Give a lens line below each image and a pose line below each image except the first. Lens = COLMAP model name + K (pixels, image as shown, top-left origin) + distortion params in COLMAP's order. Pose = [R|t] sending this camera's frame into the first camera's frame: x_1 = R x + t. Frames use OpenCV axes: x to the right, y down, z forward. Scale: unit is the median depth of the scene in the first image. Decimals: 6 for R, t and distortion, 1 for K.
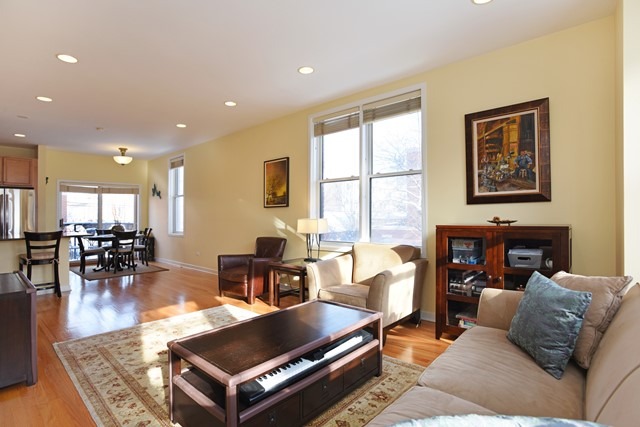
lens RADIAL K [[314.9, 0, 320.0], [0, 314.9, 213.5], [0, 0, 1]] dist [-0.054511, 0.022568]
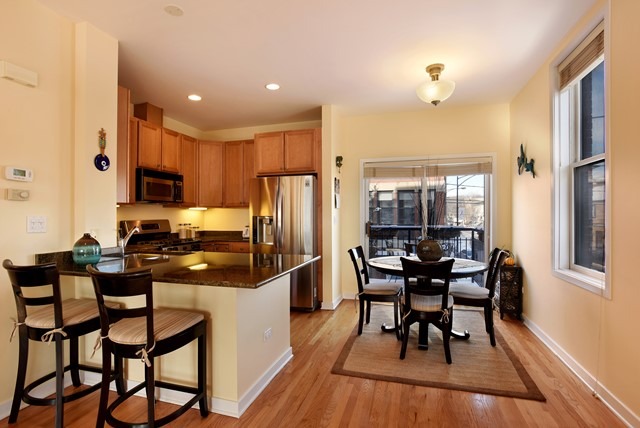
lens RADIAL K [[314.9, 0, 320.0], [0, 314.9, 214.0], [0, 0, 1]] dist [-0.054511, 0.022568]
pose [[0.412664, 0.005208, -0.910868, -0.407568], [0.003345, 0.999968, 0.007233, -0.005553], [0.910877, -0.006032, 0.412634, 0.896210]]
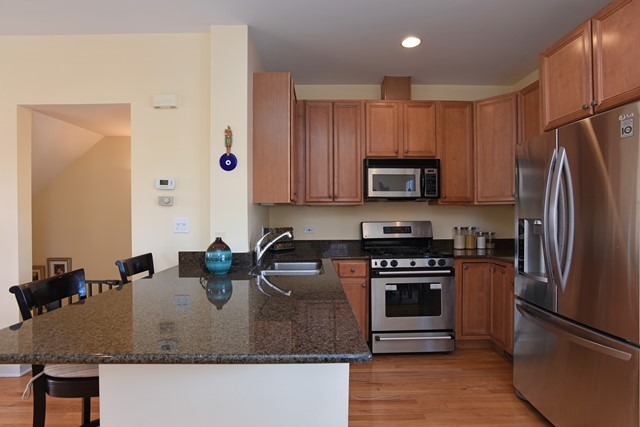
lens RADIAL K [[328.6, 0, 320.0], [0, 328.6, 213.5], [0, 0, 1]] dist [-0.034417, 0.000348]
pose [[-0.747168, 0.011535, -0.664535, -0.751664], [0.016673, 0.999860, -0.001391, -0.004516], [0.664426, -0.012119, -0.747256, 1.225840]]
